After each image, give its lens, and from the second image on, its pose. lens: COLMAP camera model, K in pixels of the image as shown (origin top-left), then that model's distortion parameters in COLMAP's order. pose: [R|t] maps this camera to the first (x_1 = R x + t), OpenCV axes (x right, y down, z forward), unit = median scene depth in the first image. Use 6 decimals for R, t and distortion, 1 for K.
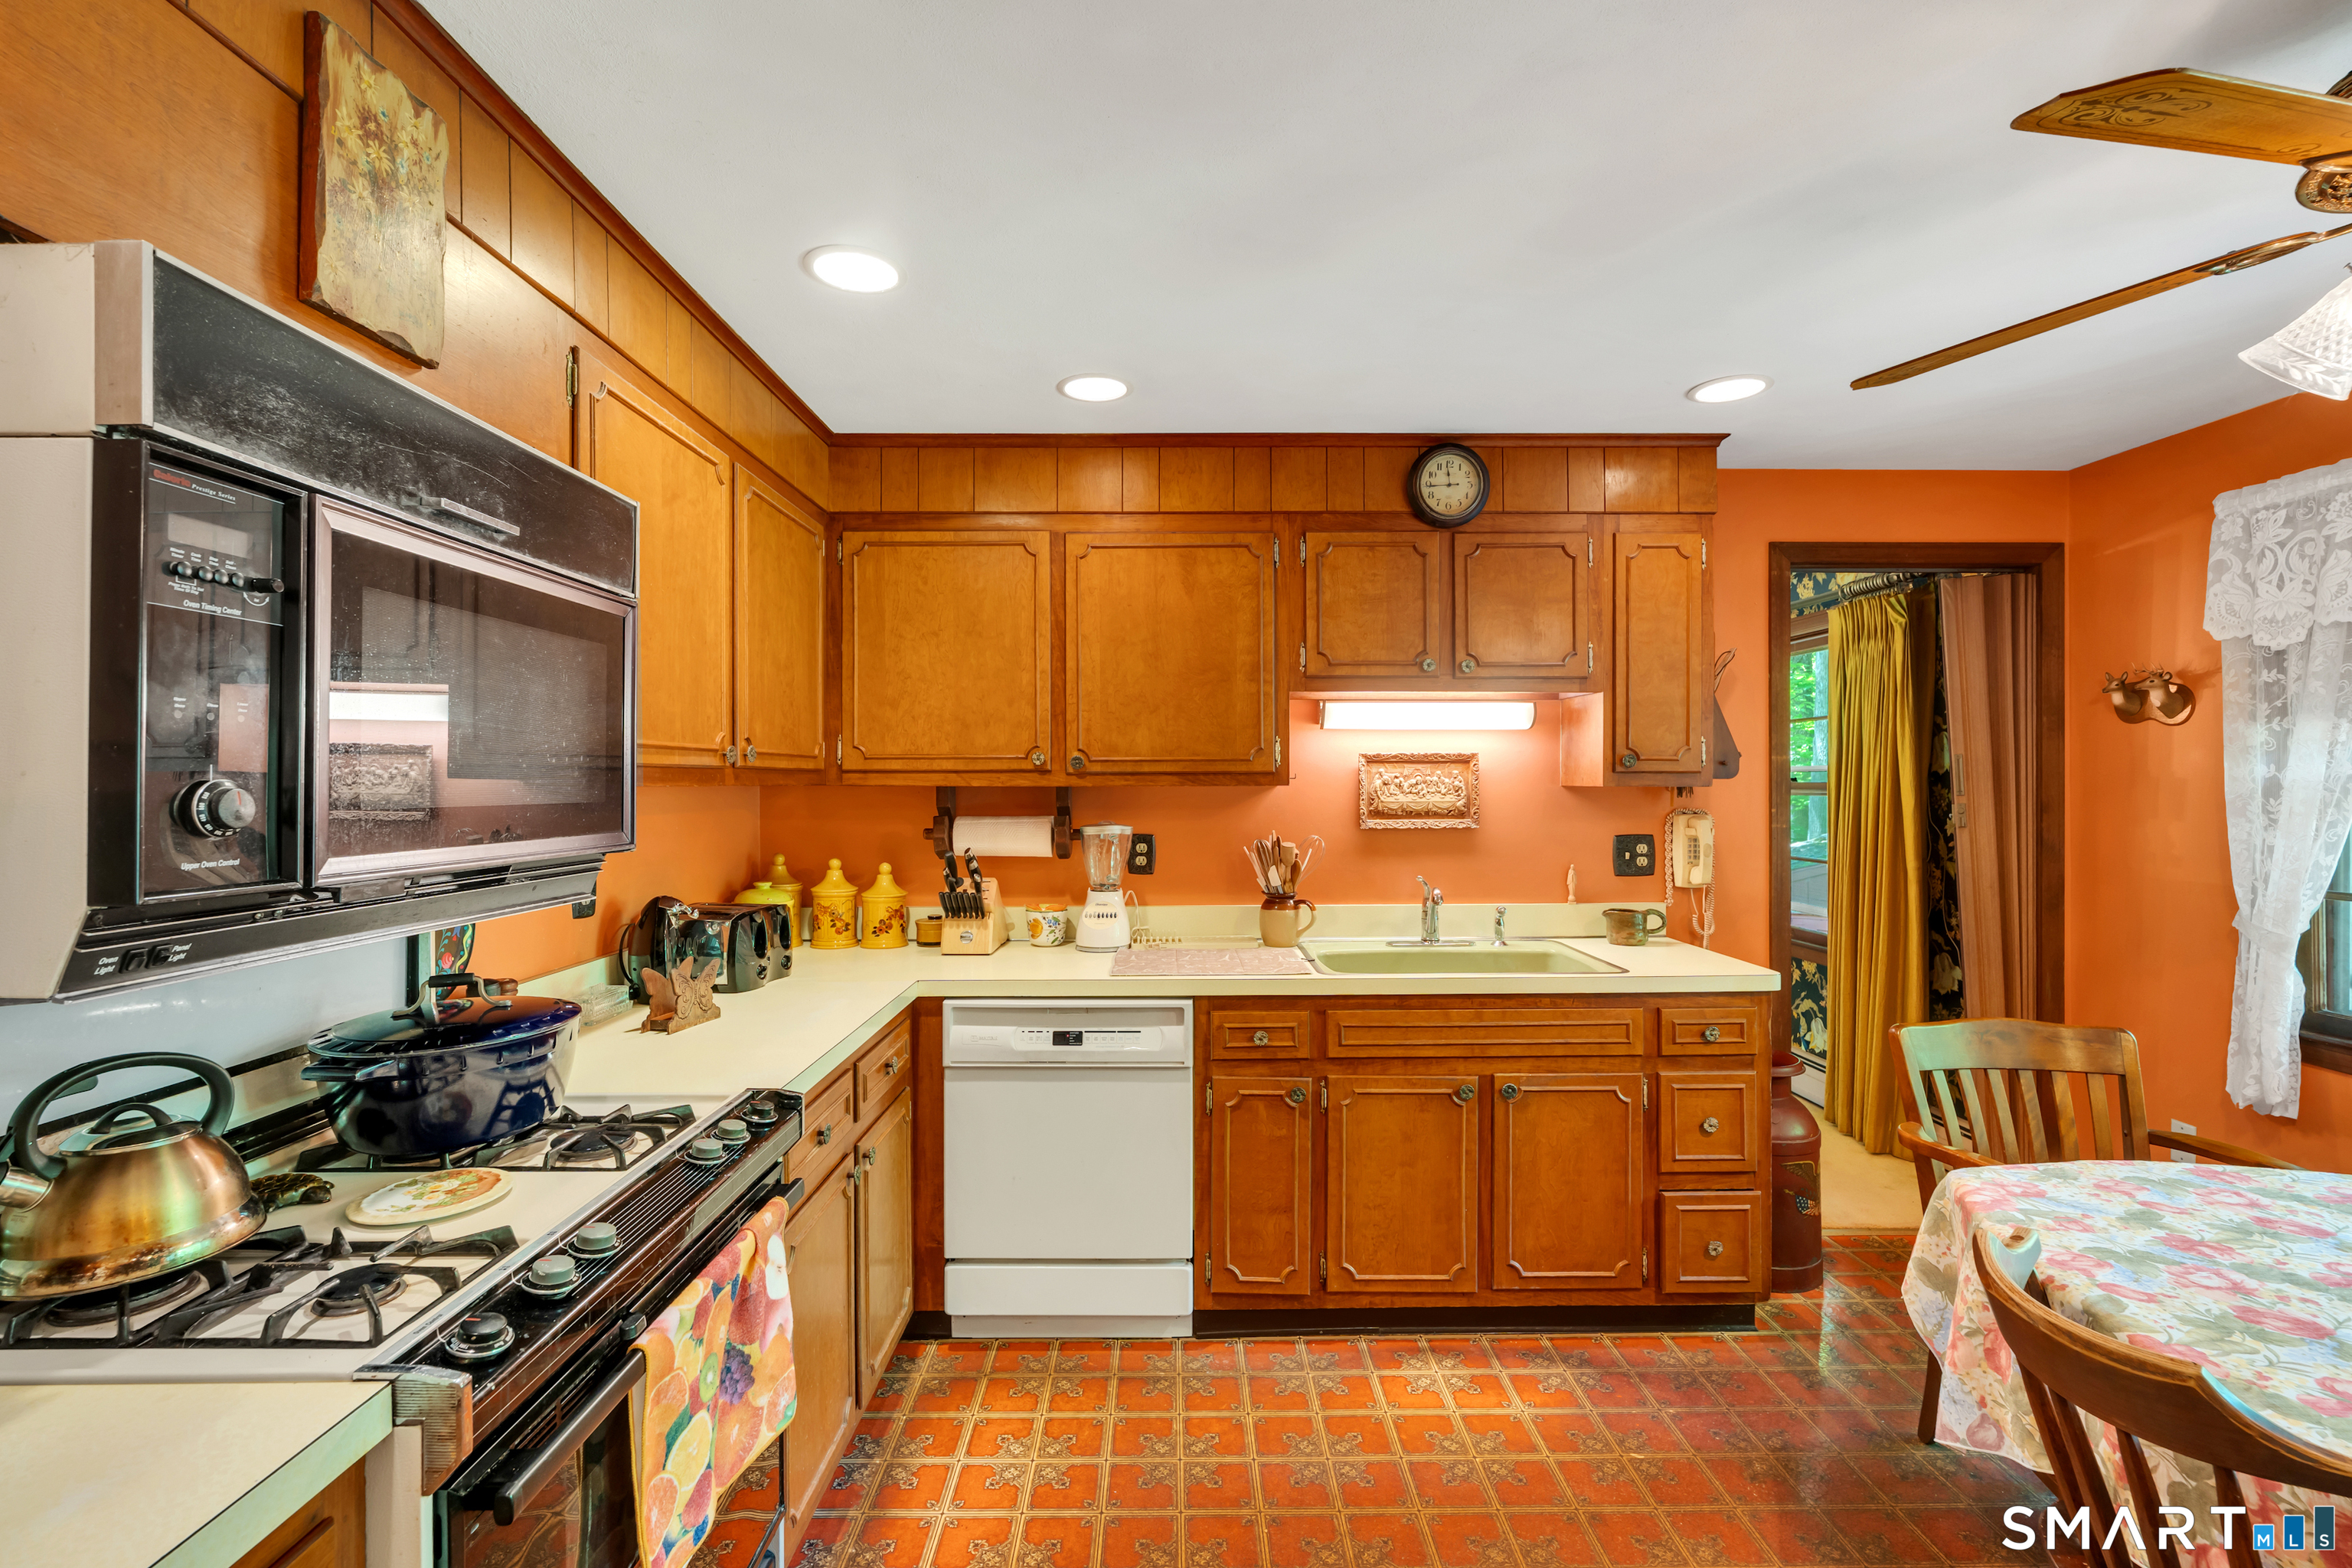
lens RADIAL K [[1051.1, 0, 1186.4], [0, 1051.1, 781.6], [0, 0, 1]] dist [-0.008849, 0.002408]
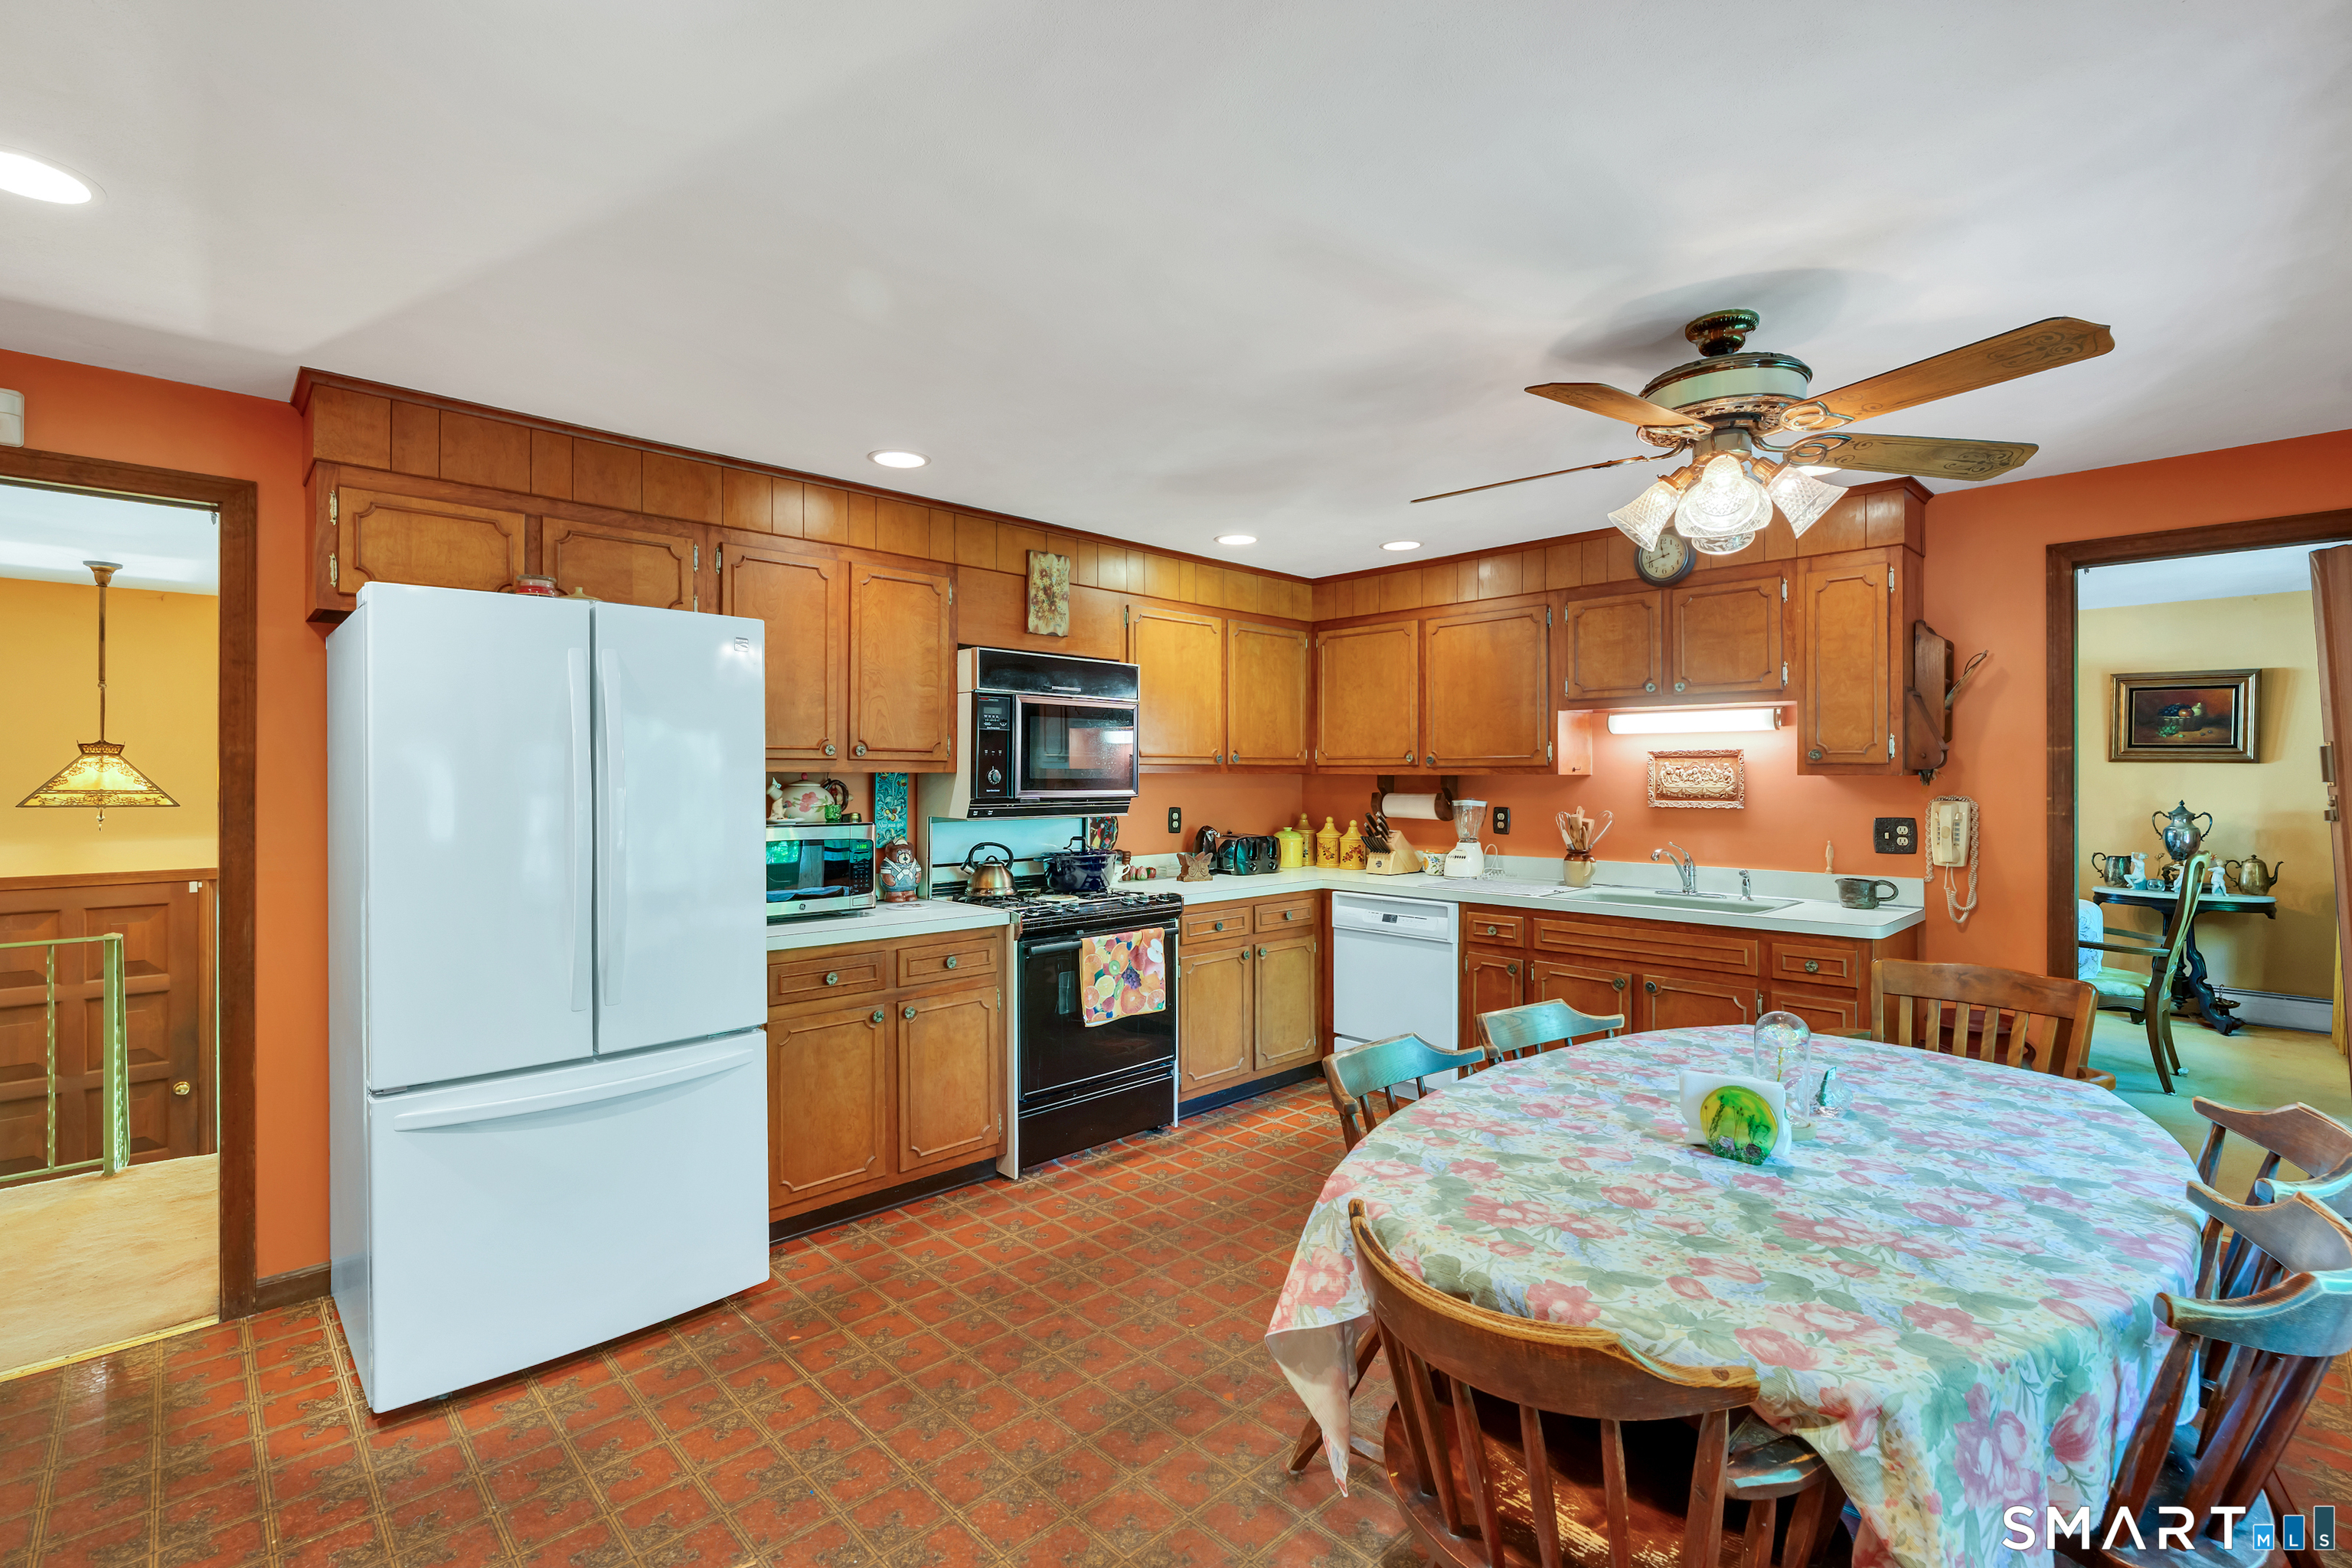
lens RADIAL K [[1051.1, 0, 1141.5], [0, 1051.1, 778.4], [0, 0, 1]] dist [-0.008849, 0.002408]
pose [[0.671145, 0.003618, -0.741317, 0.812574], [-0.001797, 0.999993, 0.003253, 0.005630], [0.741324, -0.000851, 0.671147, -0.431319]]
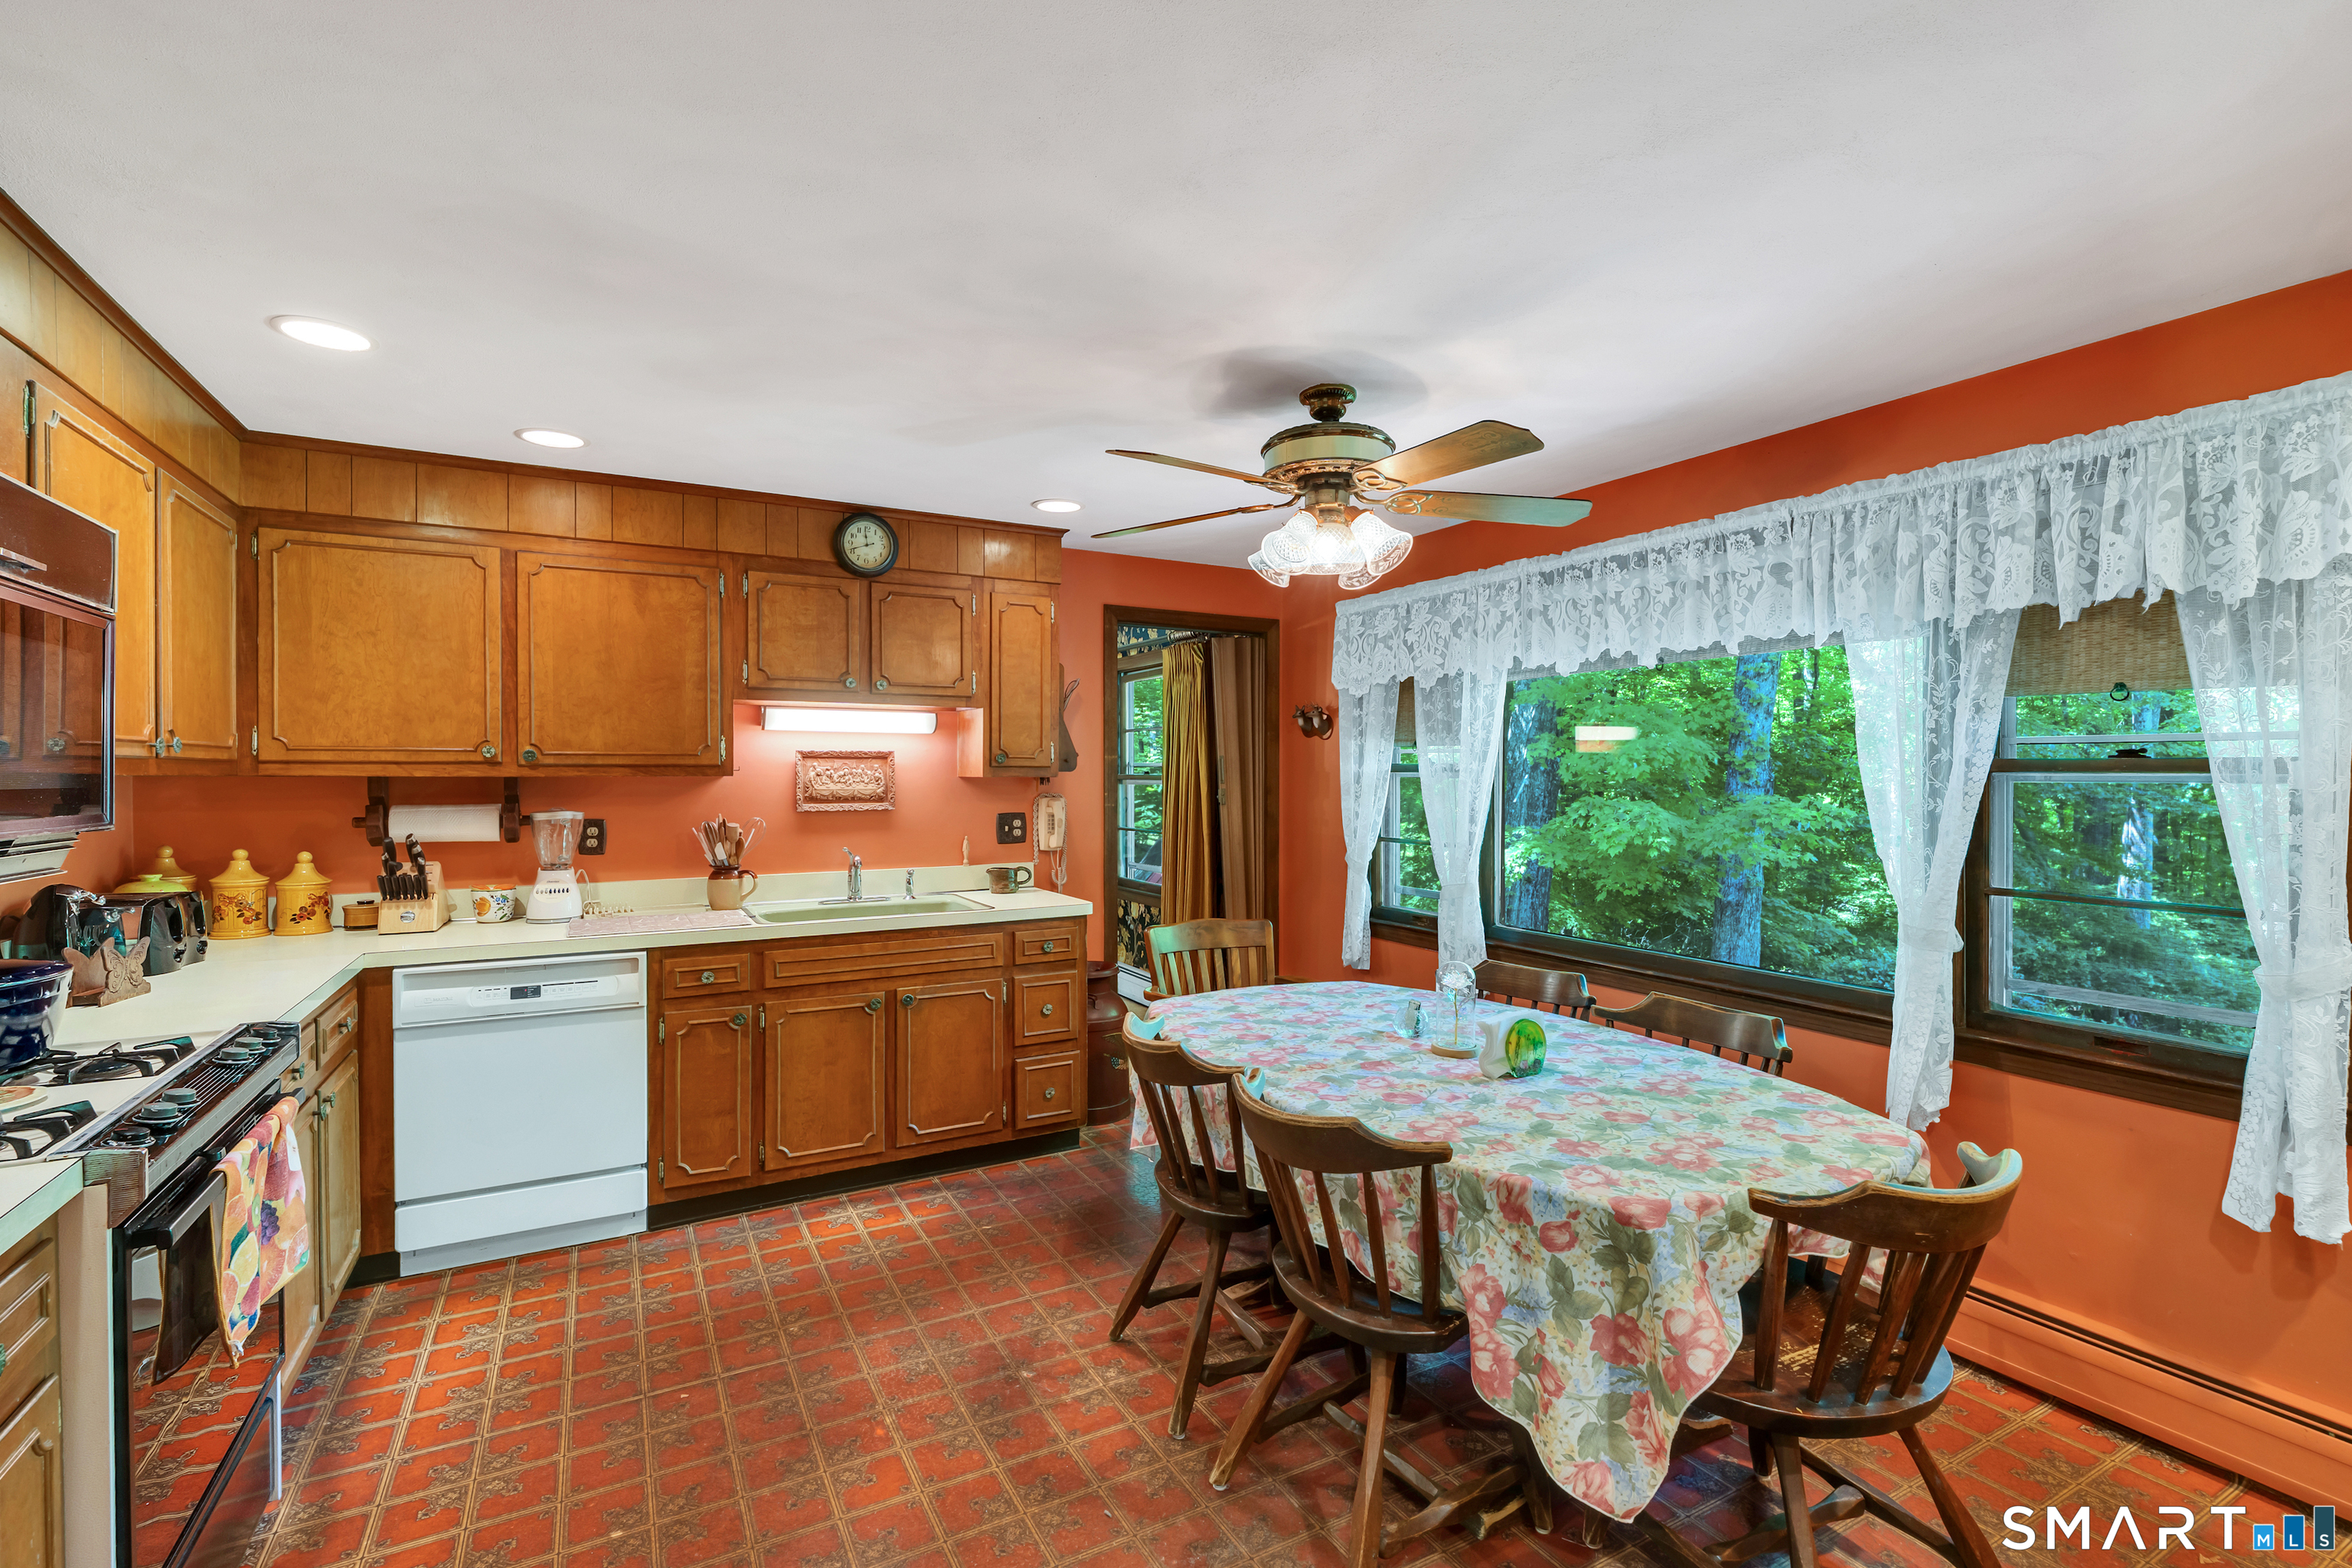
lens RADIAL K [[1051.1, 0, 1198.1], [0, 1051.1, 780.3], [0, 0, 1]] dist [-0.008849, 0.002408]
pose [[0.875927, -0.001075, 0.482442, -0.017992], [-0.001228, 0.999989, 0.004457, 0.002447], [-0.482441, -0.004497, 0.875917, -0.338493]]
